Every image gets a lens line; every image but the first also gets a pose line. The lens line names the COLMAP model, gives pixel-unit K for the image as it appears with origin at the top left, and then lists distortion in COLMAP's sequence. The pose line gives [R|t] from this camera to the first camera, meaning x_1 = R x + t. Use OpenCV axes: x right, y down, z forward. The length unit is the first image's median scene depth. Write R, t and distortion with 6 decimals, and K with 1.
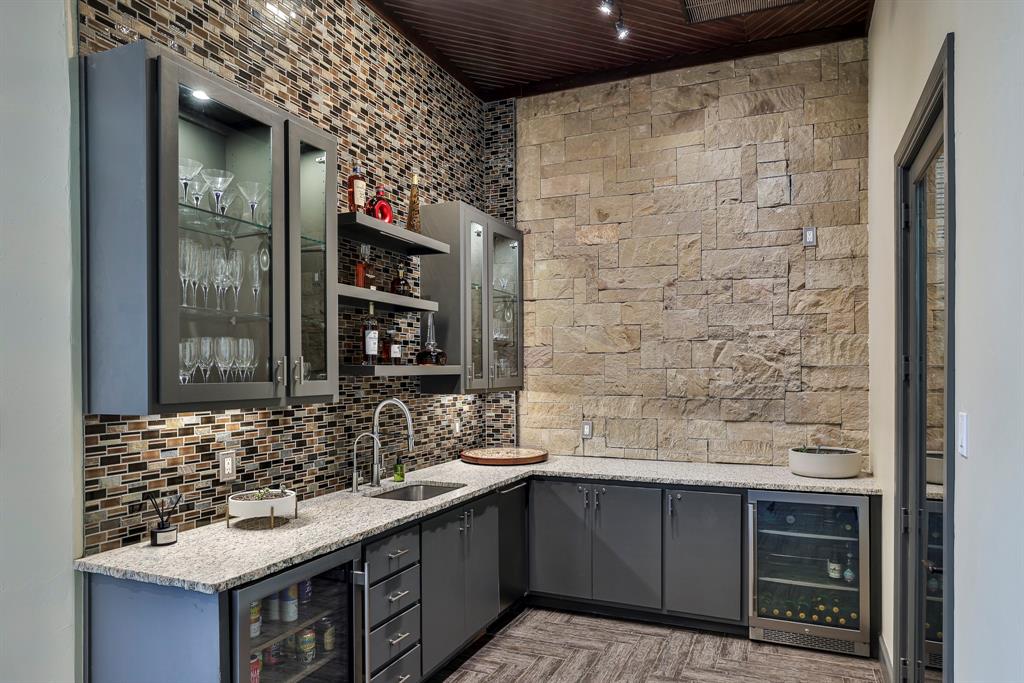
lens RADIAL K [[588.8, 0, 512.9], [0, 588.8, 377.8], [0, 0, 1]] dist [0.002598, 0.000628]
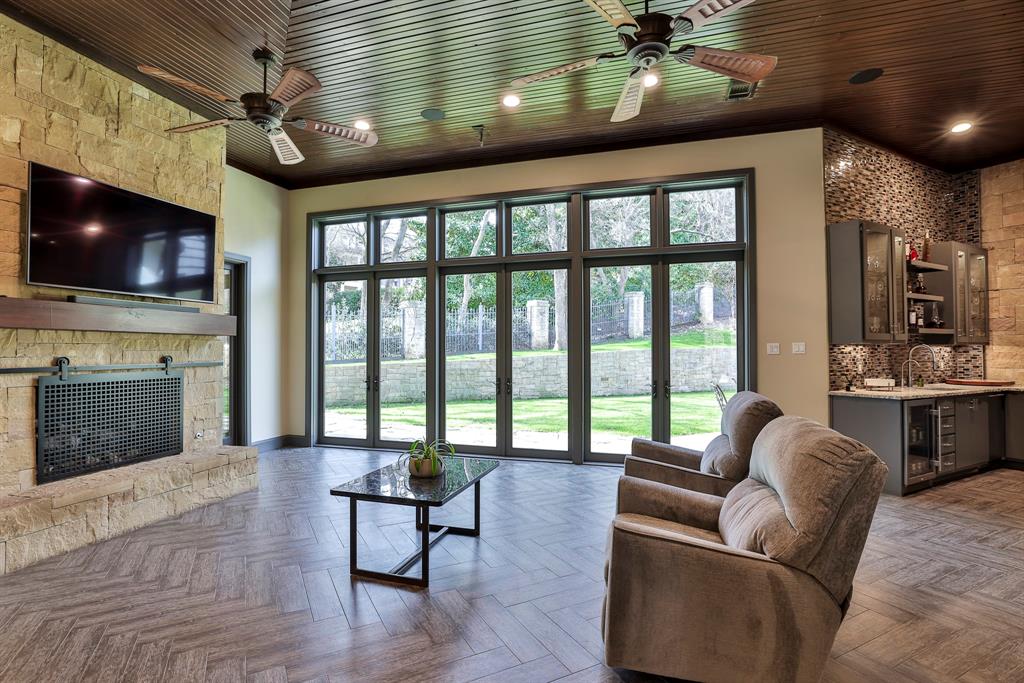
lens RADIAL K [[484.3, 0, 510.1], [0, 484.3, 355.2], [0, 0, 1]] dist [0.000146, 0.000075]
pose [[0.806171, -0.004736, -0.591663, -0.285304], [-0.003207, 0.999918, -0.012374, 0.077266], [0.591674, 0.011873, 0.806090, -0.968625]]
